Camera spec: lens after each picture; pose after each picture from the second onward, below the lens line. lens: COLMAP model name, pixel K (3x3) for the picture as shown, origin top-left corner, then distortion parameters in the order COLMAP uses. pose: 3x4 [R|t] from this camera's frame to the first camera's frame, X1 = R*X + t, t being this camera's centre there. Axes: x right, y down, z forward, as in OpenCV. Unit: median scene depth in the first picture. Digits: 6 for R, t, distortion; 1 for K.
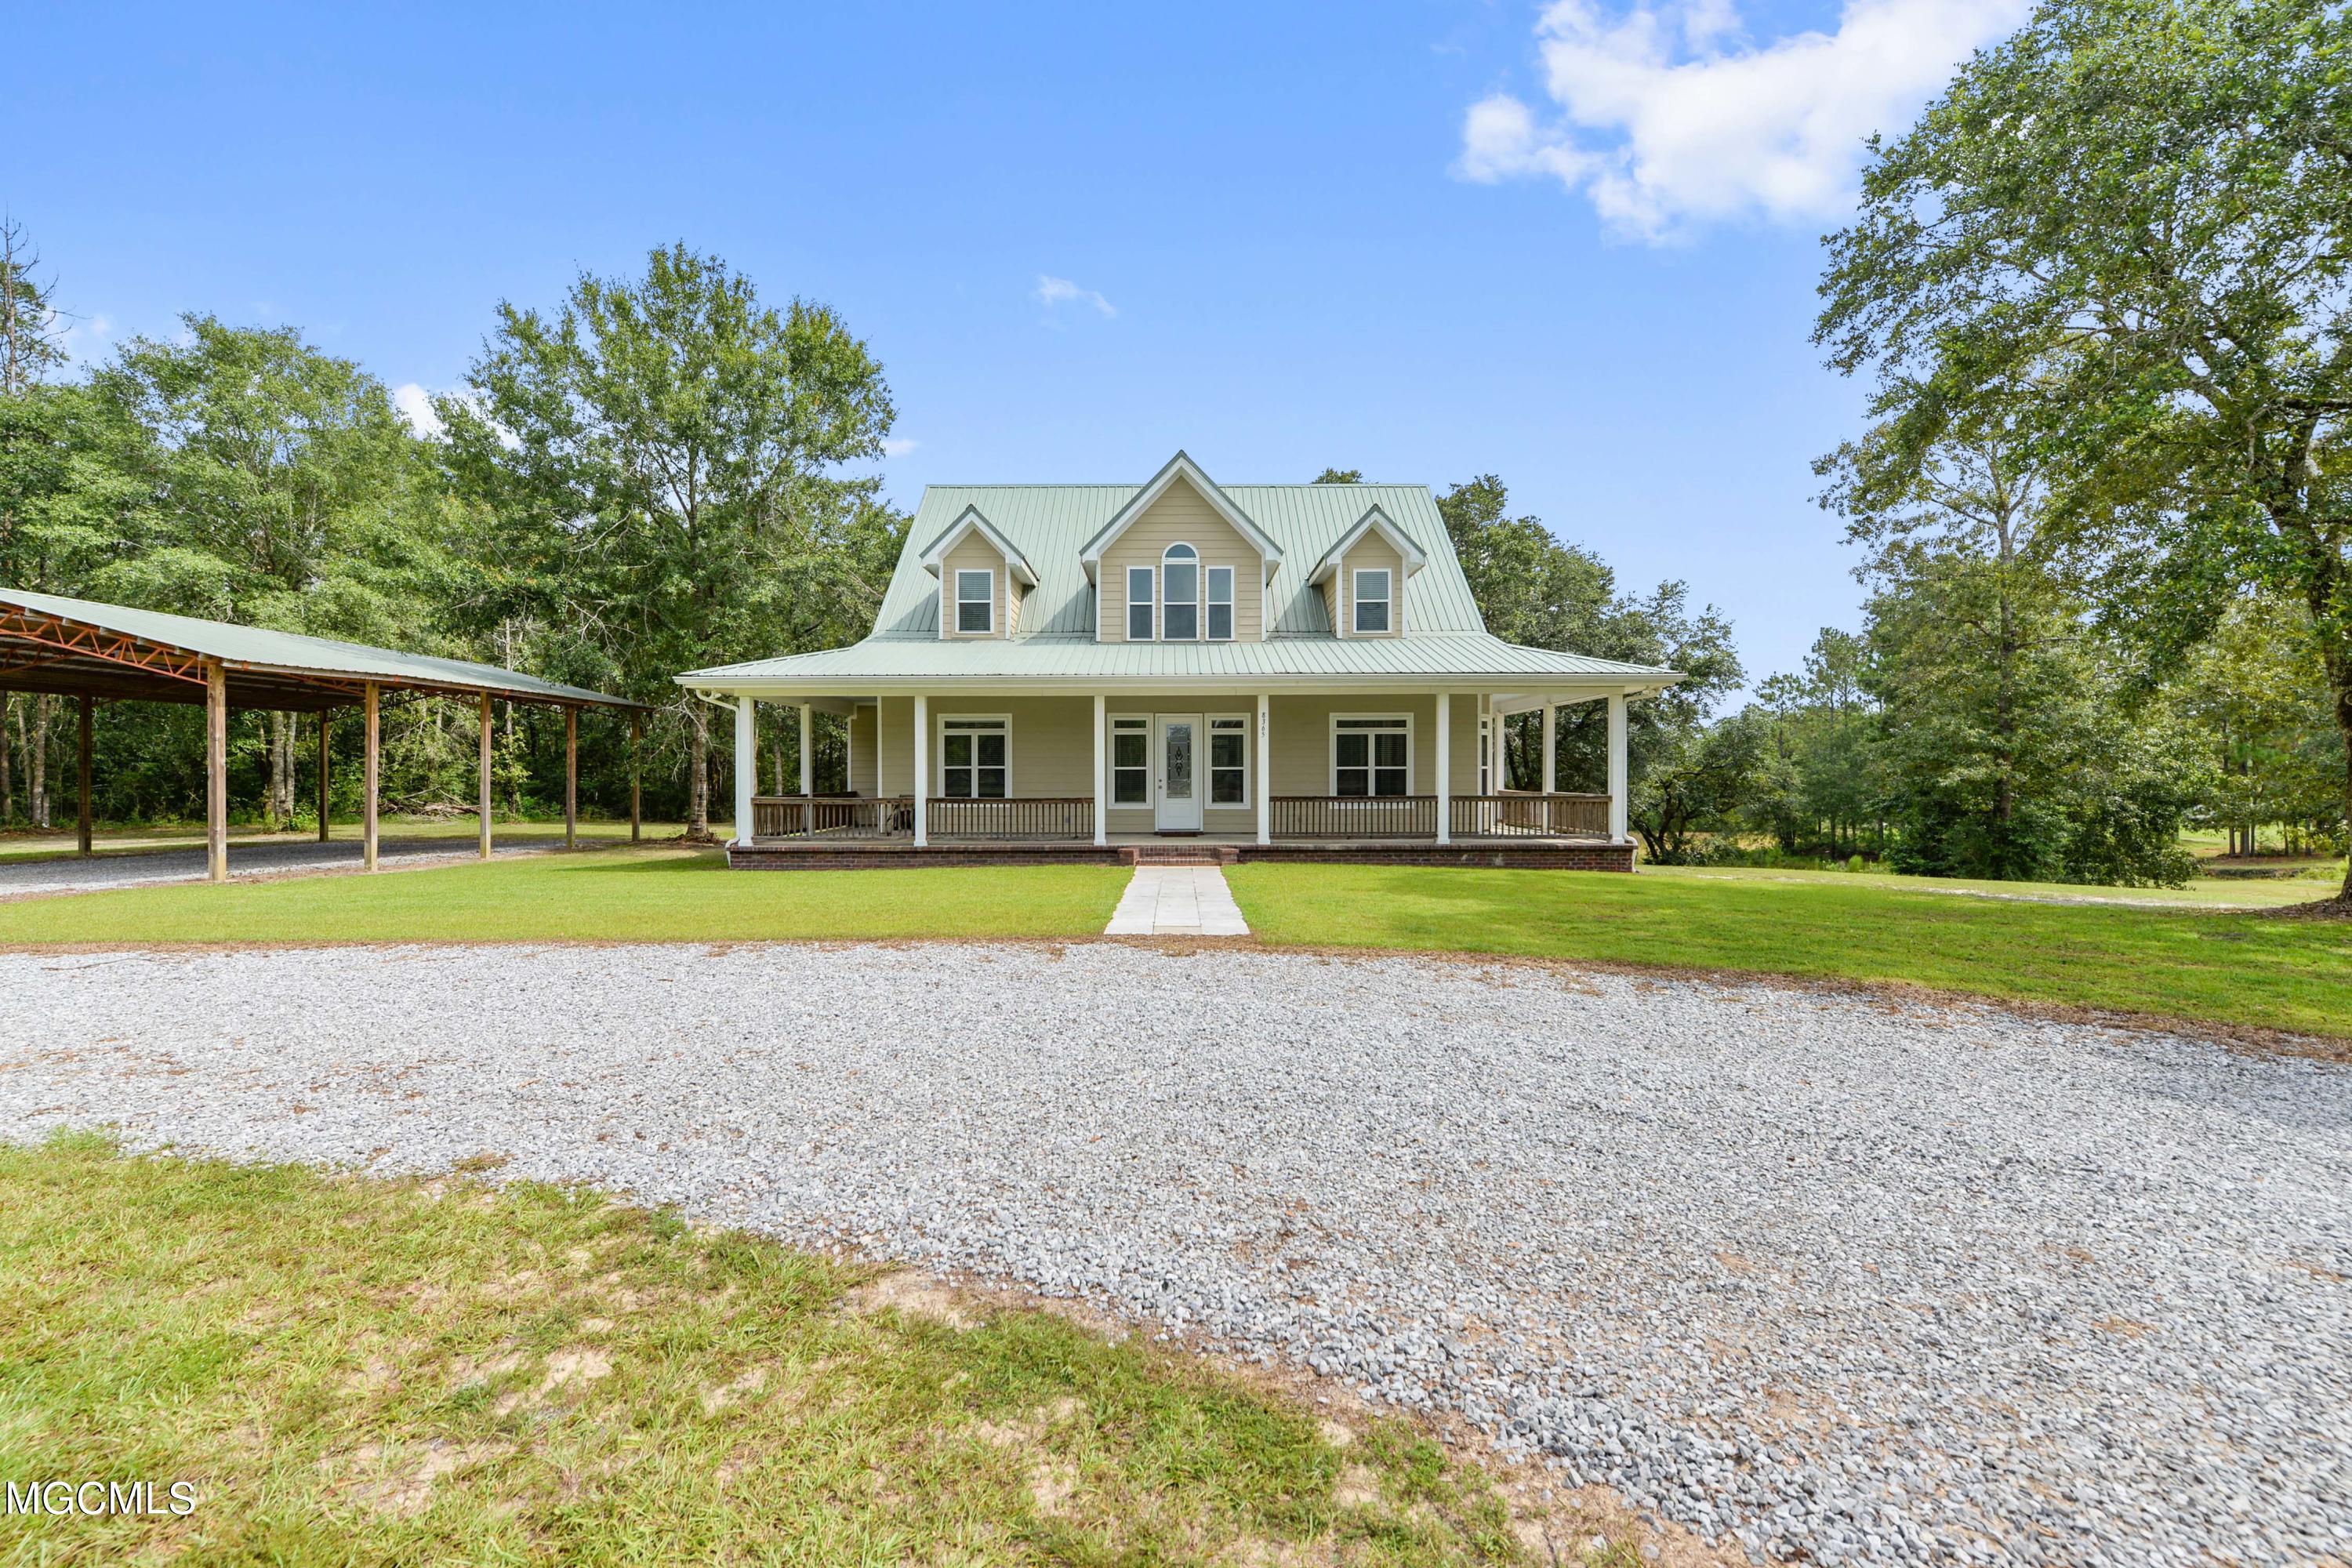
lens RADIAL K [[938.3, 0, 1179.8], [0, 938.3, 788.8], [0, 0, 1]] dist [-0.002765, 0.000154]
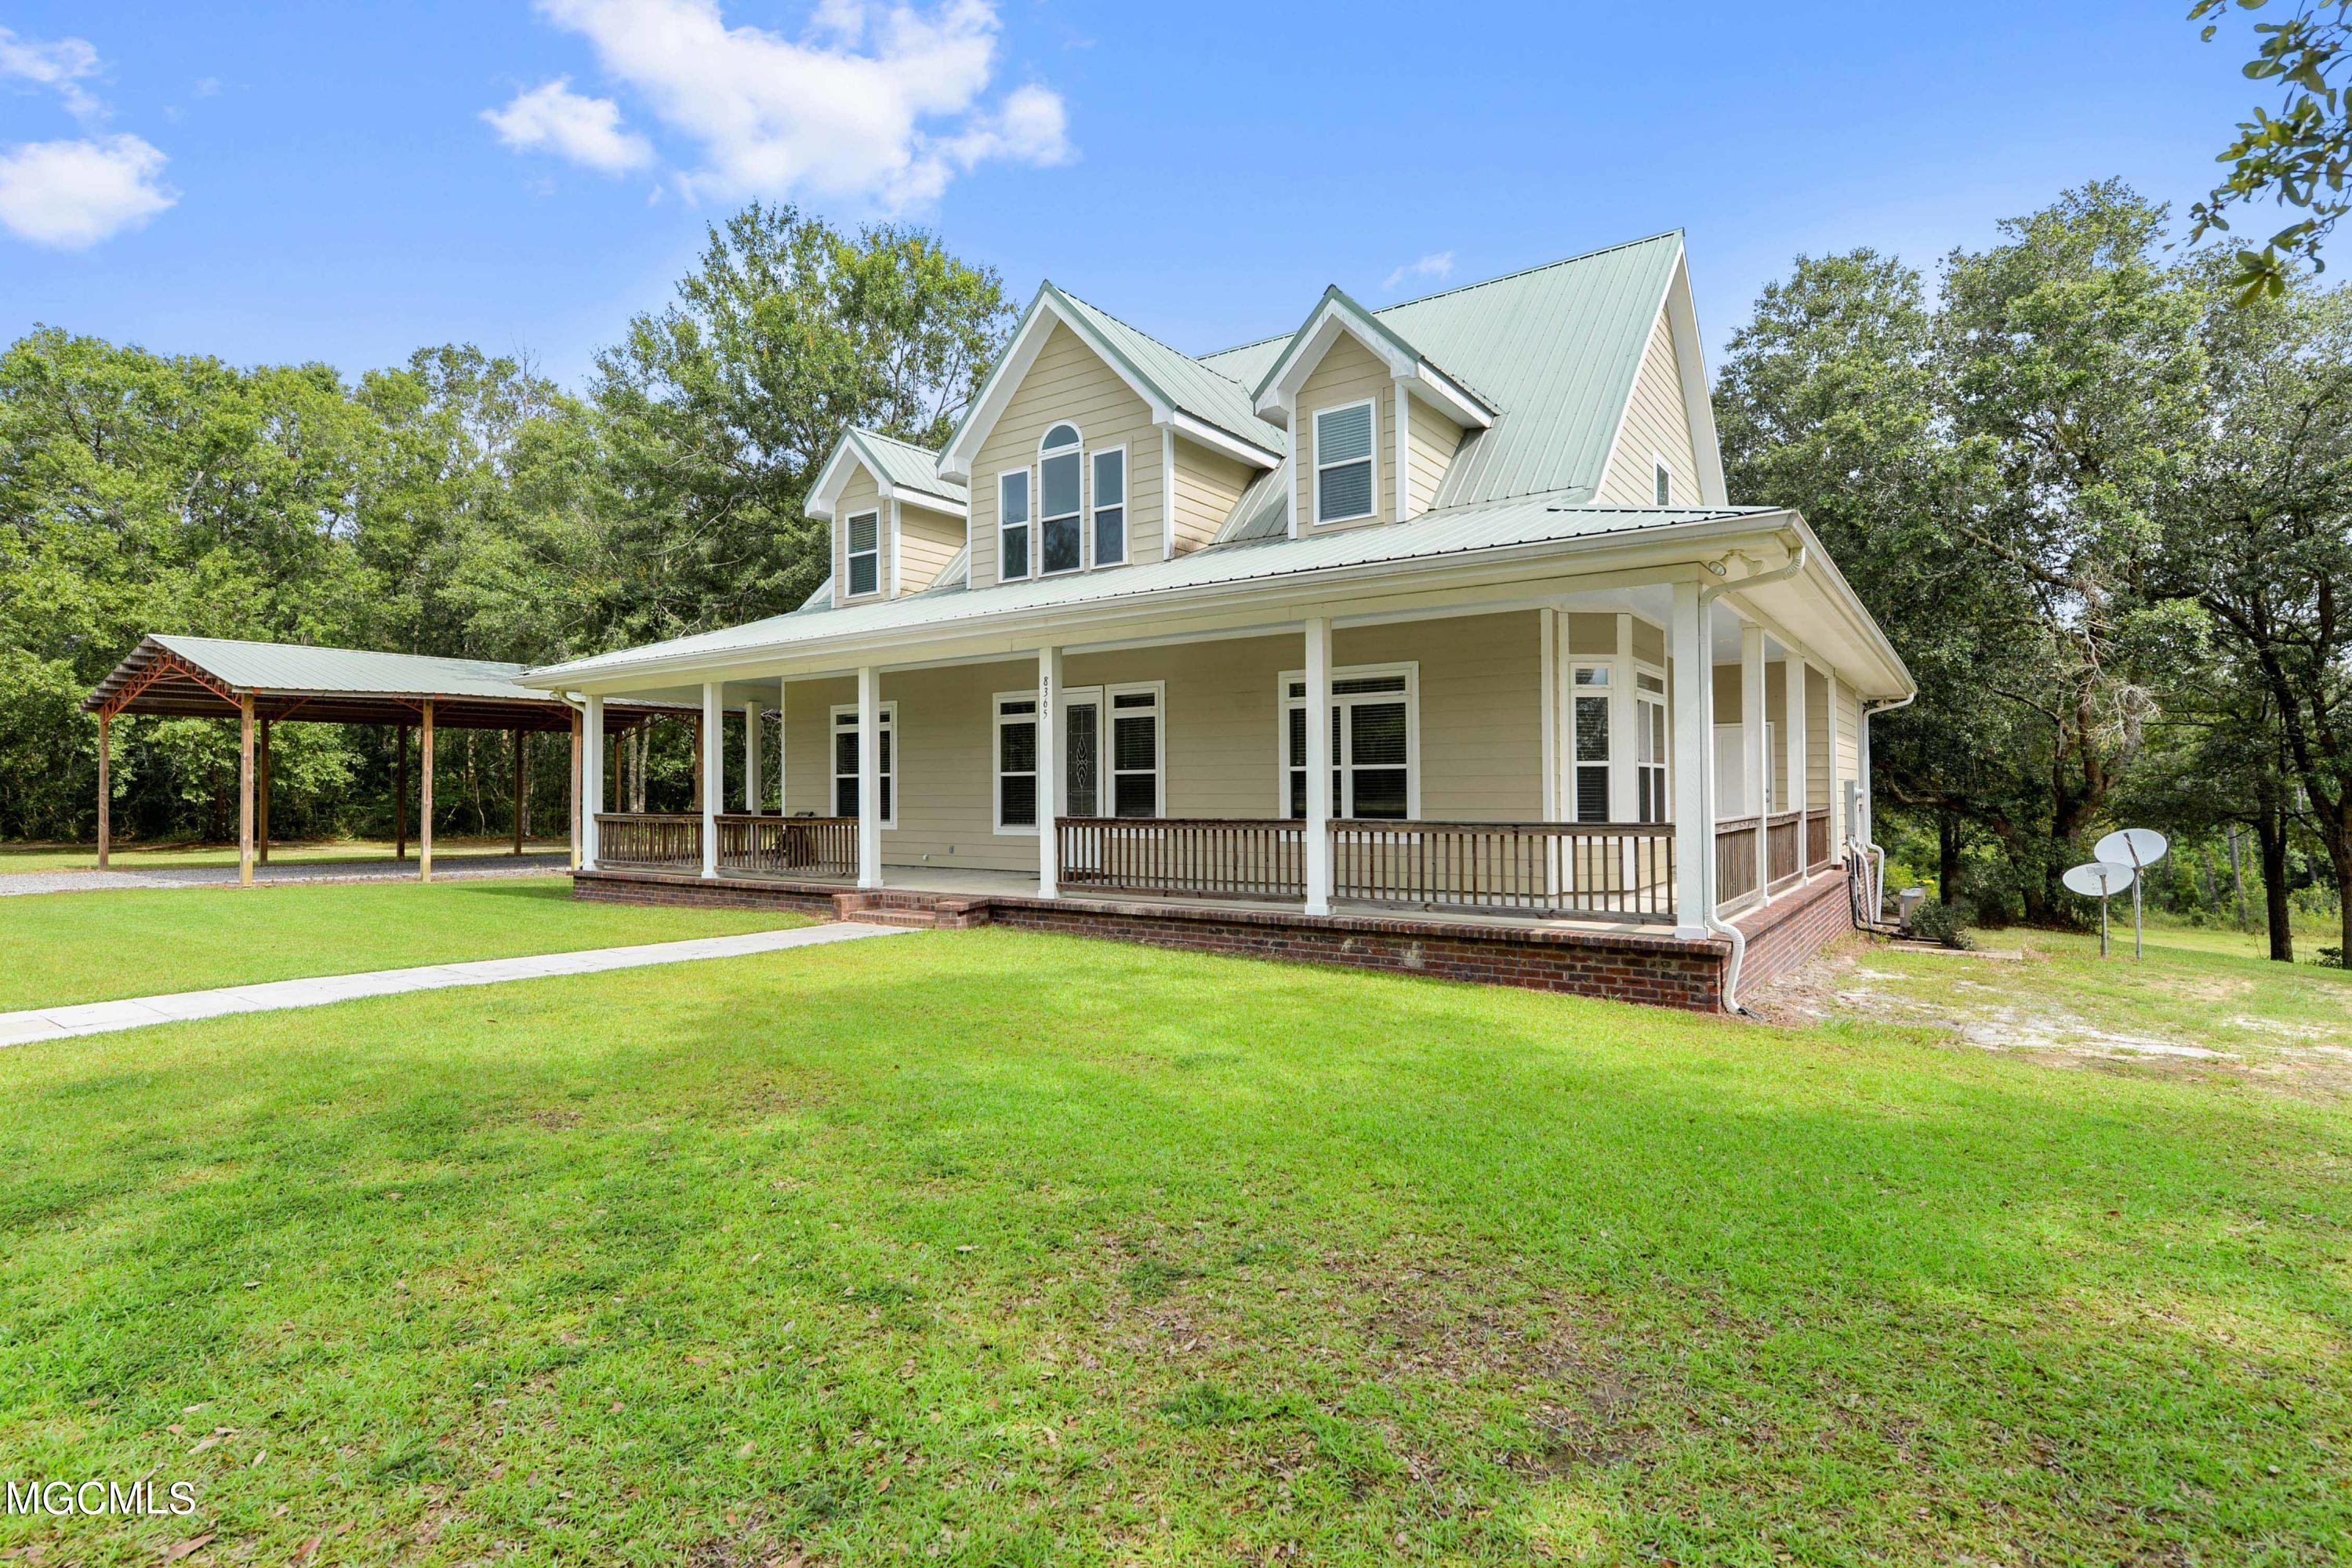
lens RADIAL K [[1158.2, 0, 1172.9], [0, 1158.2, 776.1], [0, 0, 1]] dist [0.000657, 0.000166]
pose [[0.813392, -0.011792, -0.581596, 0.522107], [-0.003882, 0.999662, -0.025698, 0.000178], [0.581703, 0.023160, 0.813072, 0.402732]]
